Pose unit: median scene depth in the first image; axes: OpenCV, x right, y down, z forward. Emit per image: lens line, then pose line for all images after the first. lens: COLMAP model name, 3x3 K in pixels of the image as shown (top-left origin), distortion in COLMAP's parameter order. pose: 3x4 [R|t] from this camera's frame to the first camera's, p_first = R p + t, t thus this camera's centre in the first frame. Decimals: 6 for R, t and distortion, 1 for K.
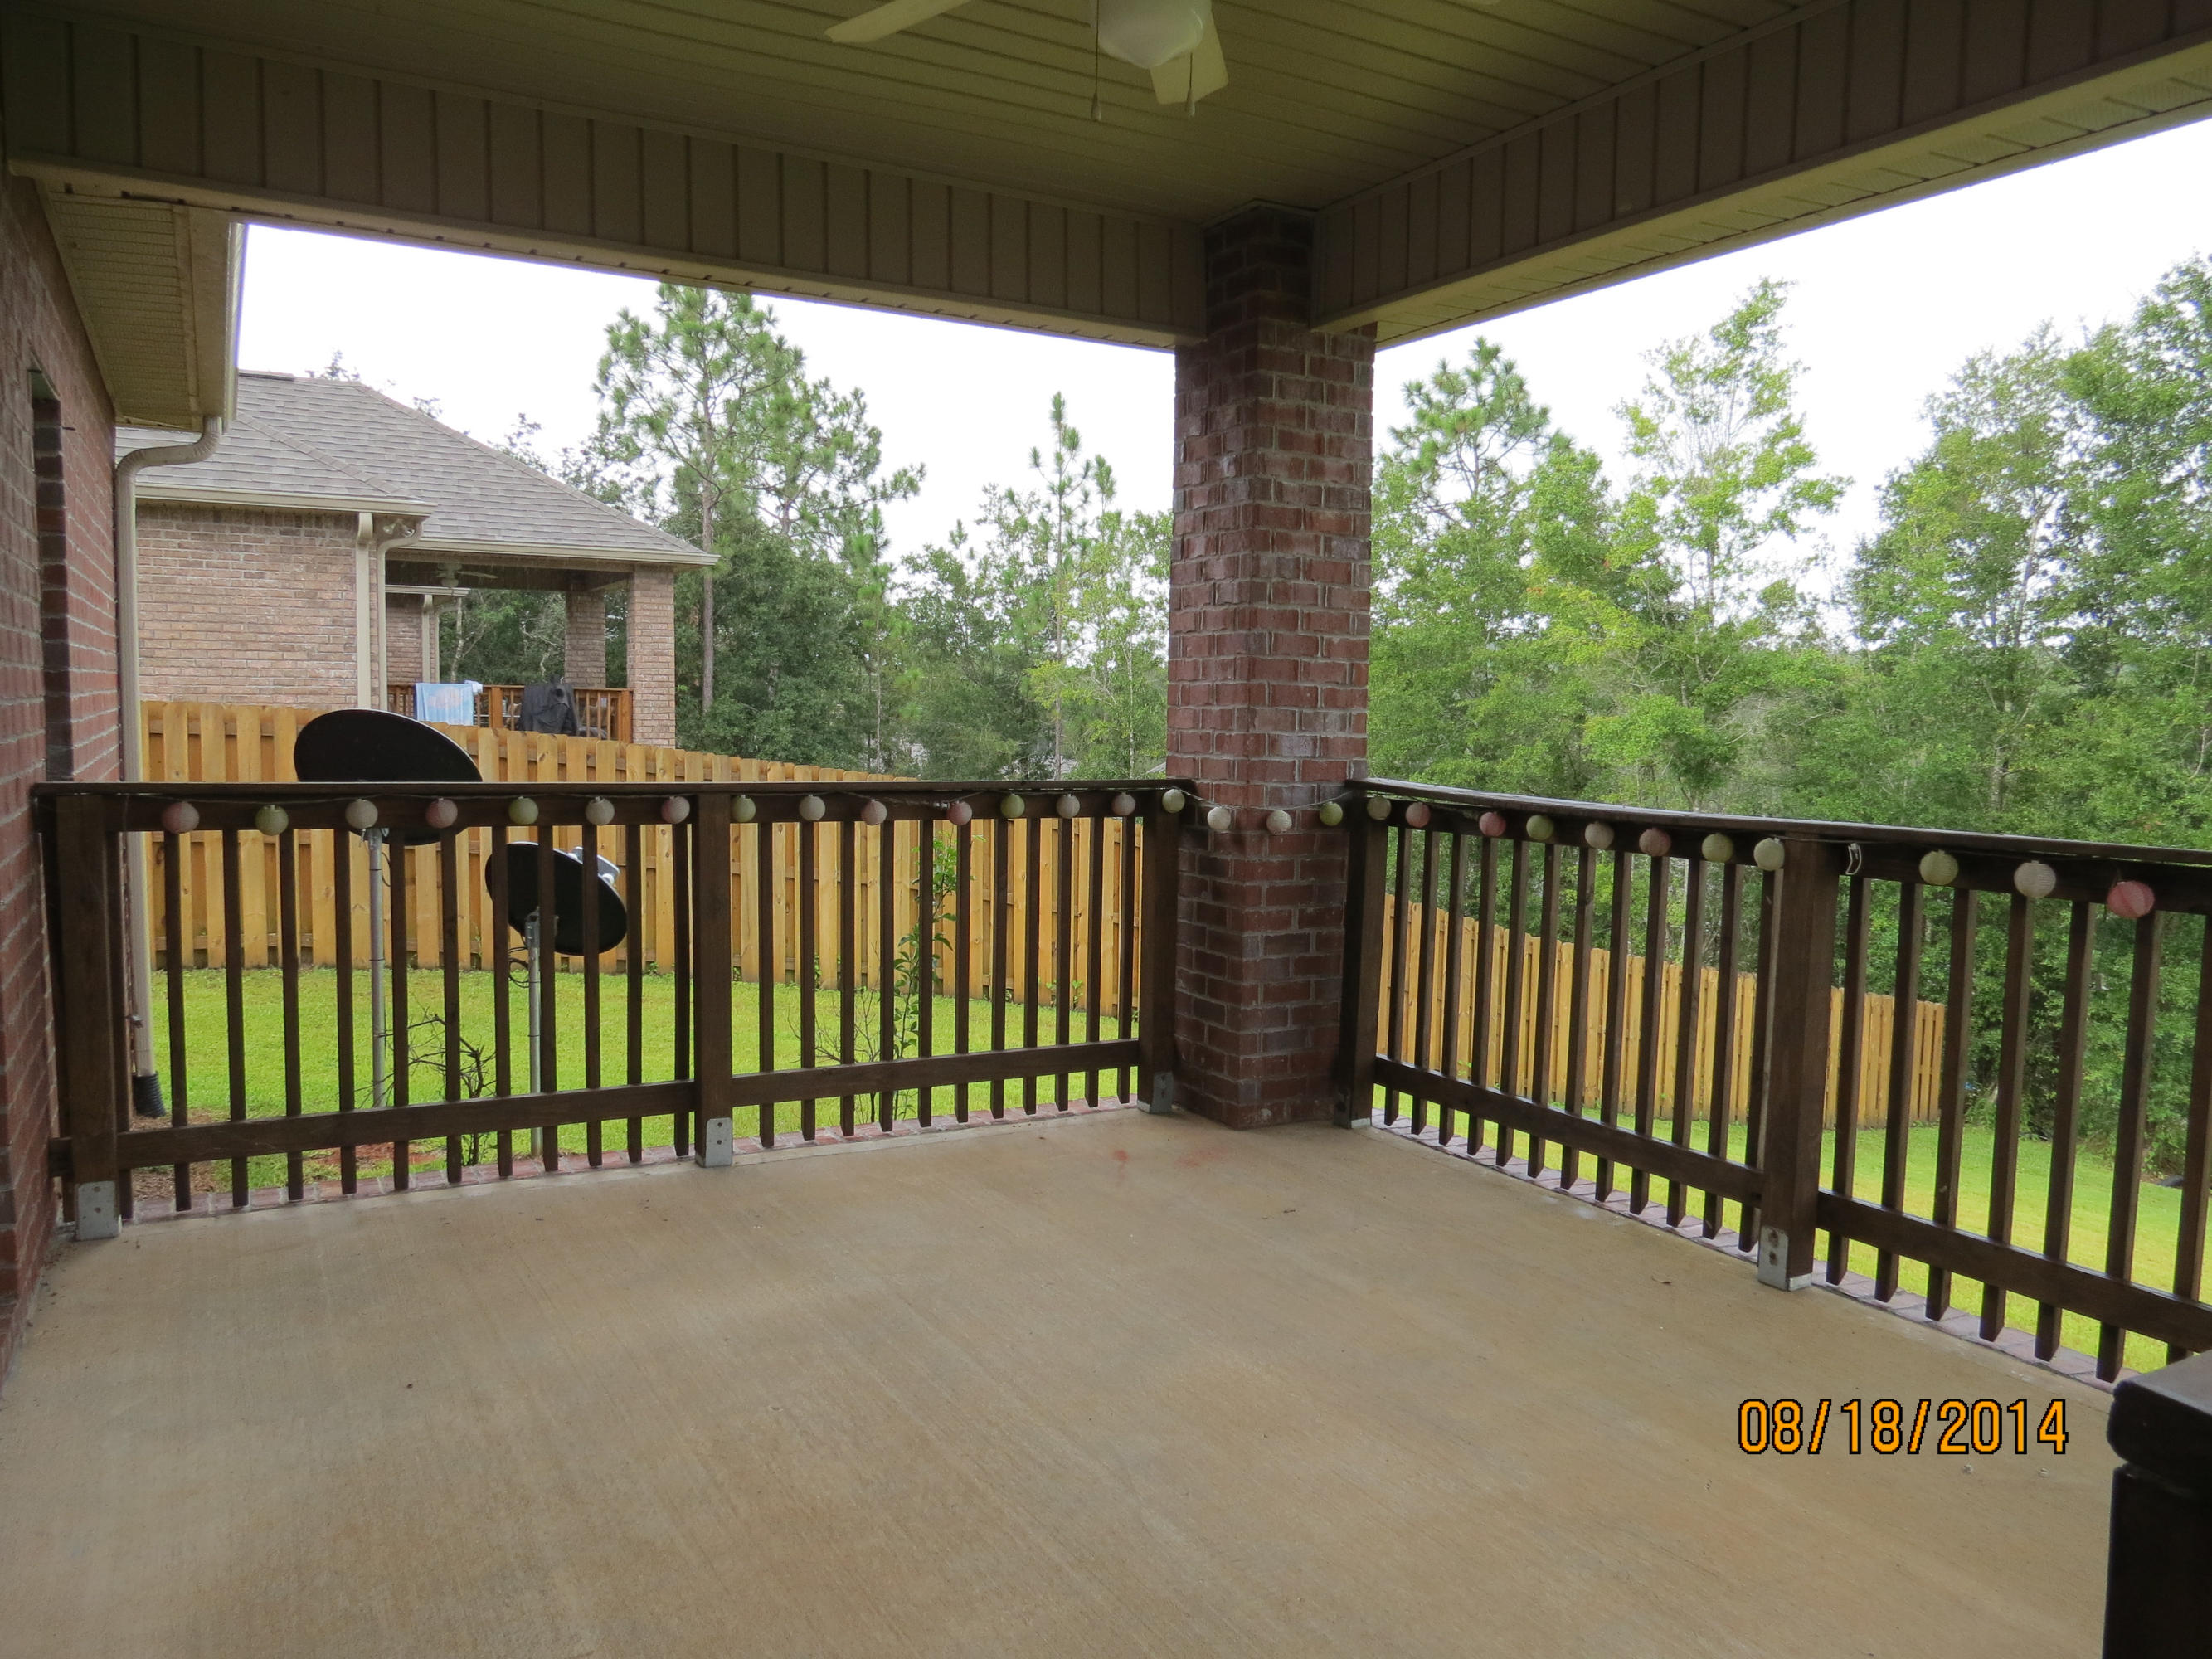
lens RADIAL K [[1563.4, 0, 1106.0], [0, 1563.4, 829.5], [0, 0, 1]] dist [0.000106, -0.000239]
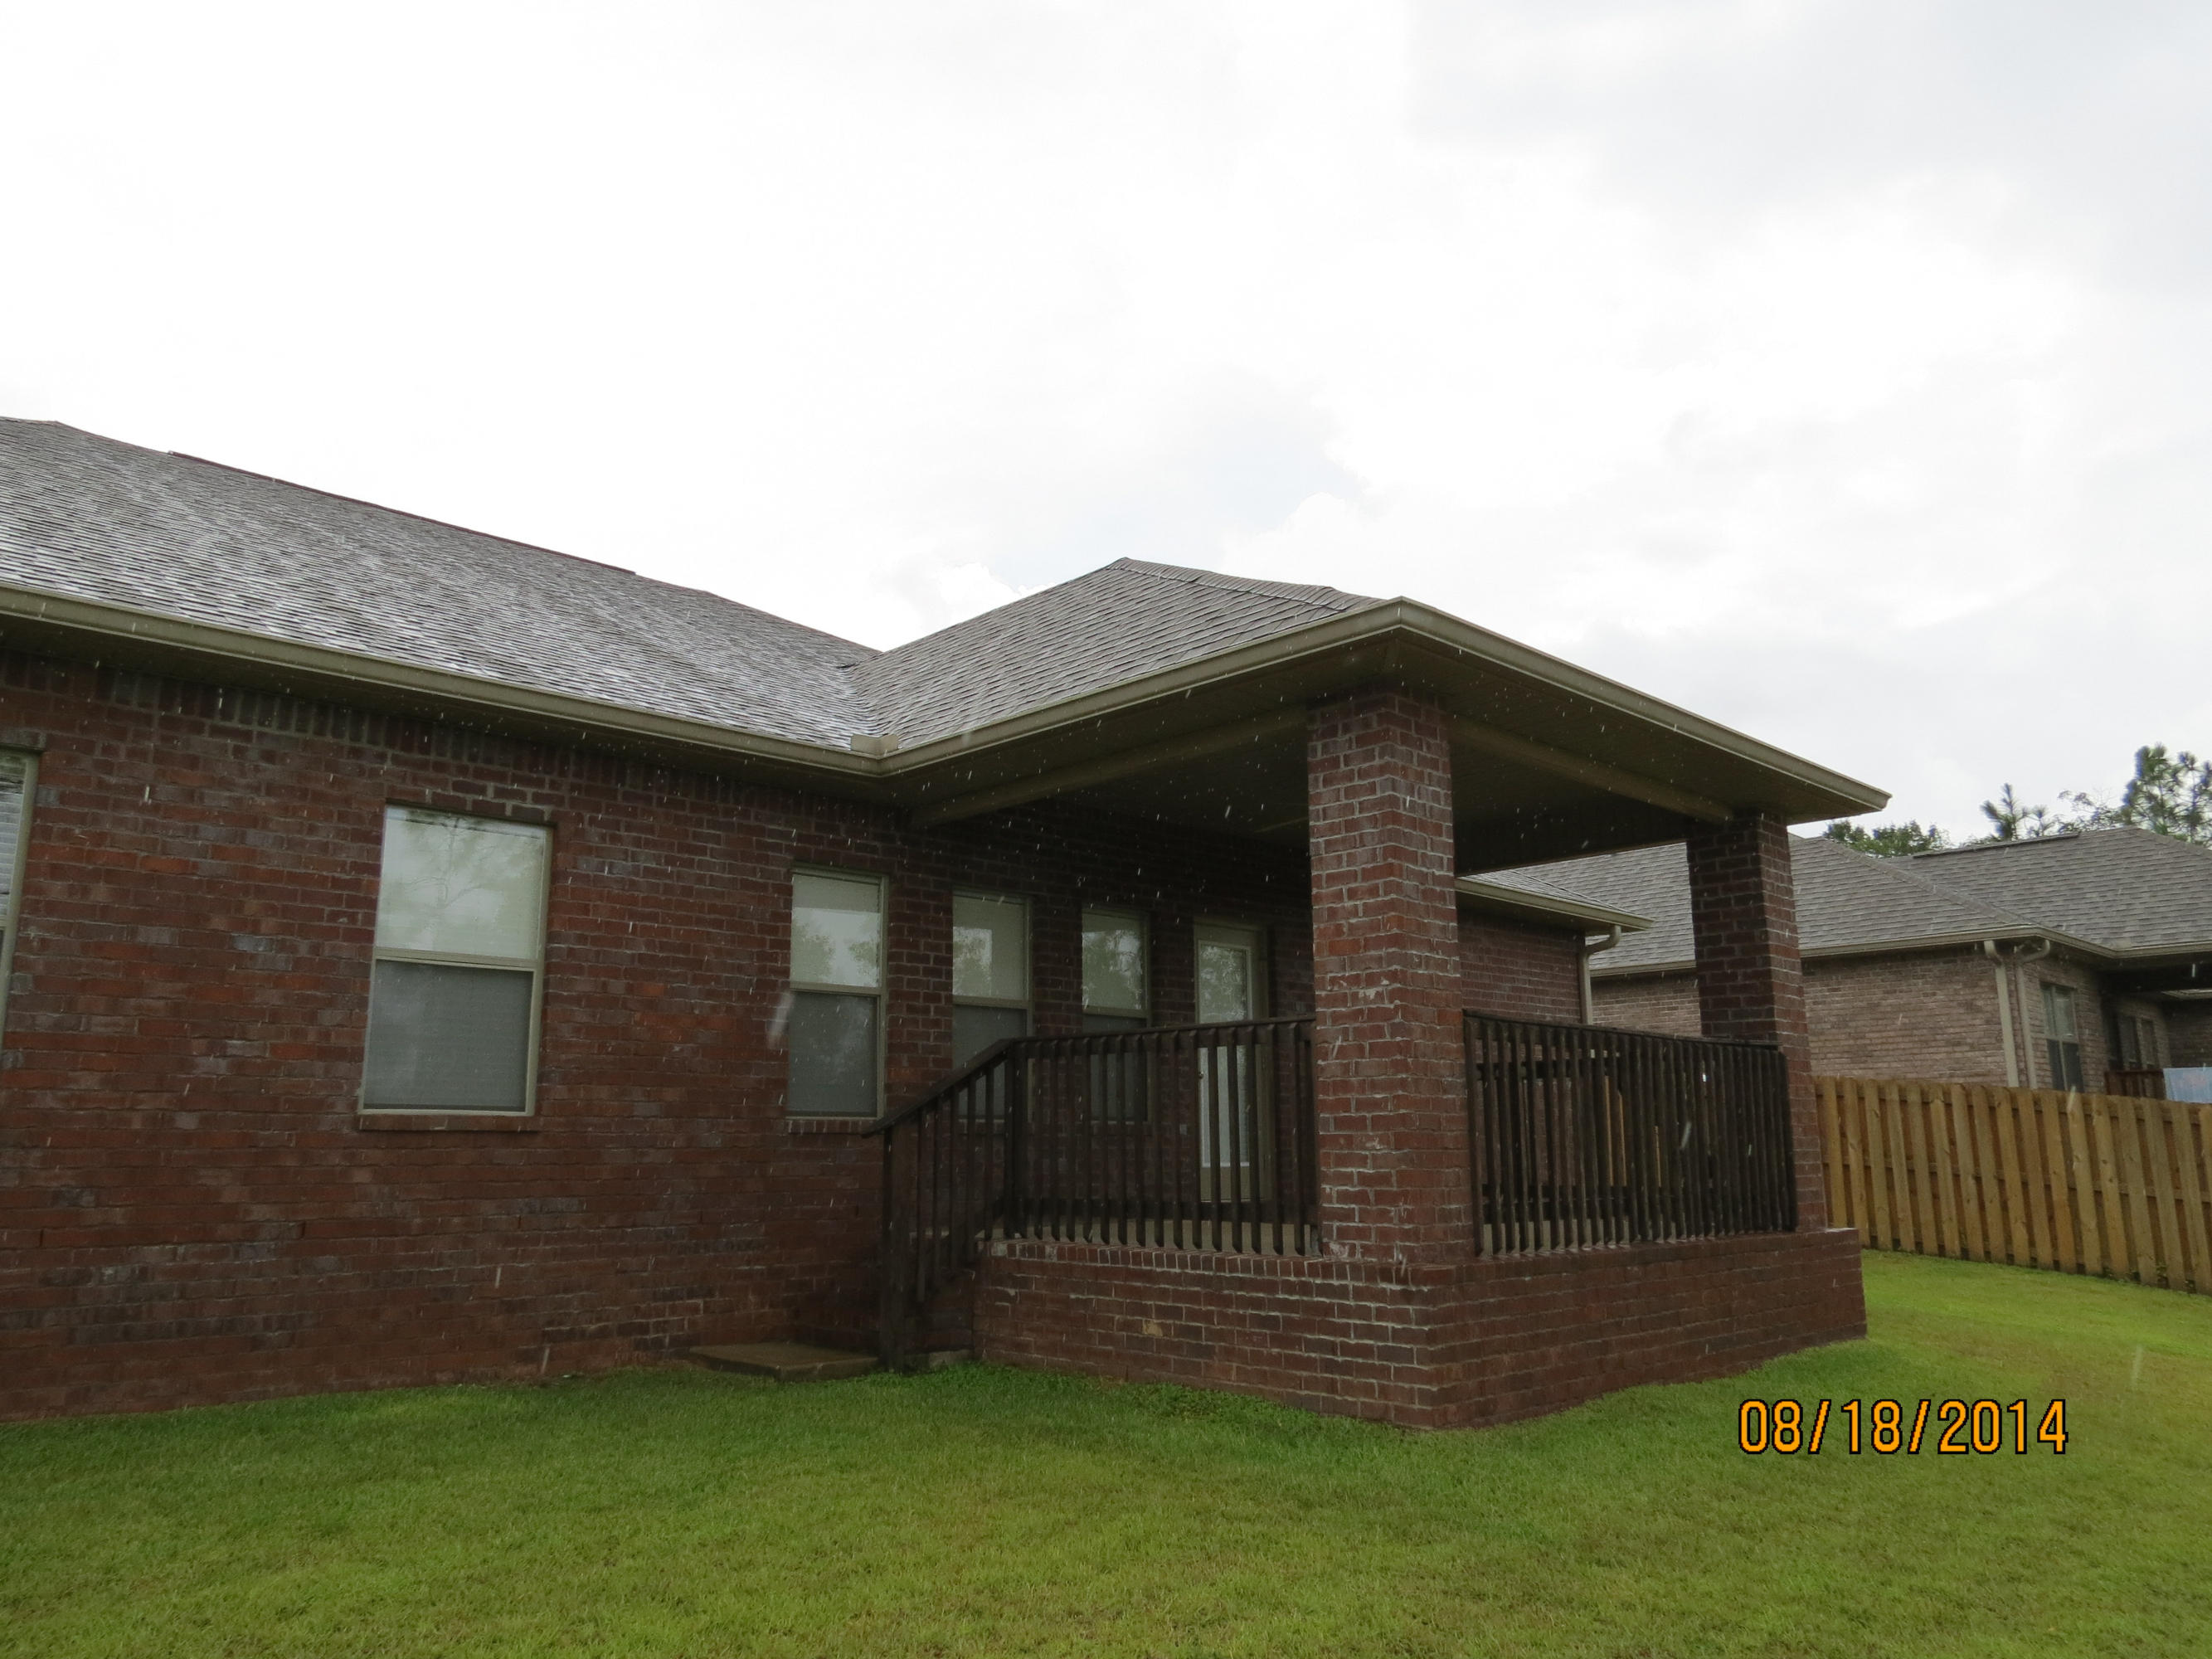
lens RADIAL K [[1563.4, 0, 1106.0], [0, 1563.4, 829.5], [0, 0, 1]] dist [0.000106, -0.000239]
pose [[0.095253, -0.219641, -0.970919, 0.807460], [-0.087153, 0.969769, -0.227931, 0.084058], [0.991631, 0.106330, 0.073231, 0.119520]]
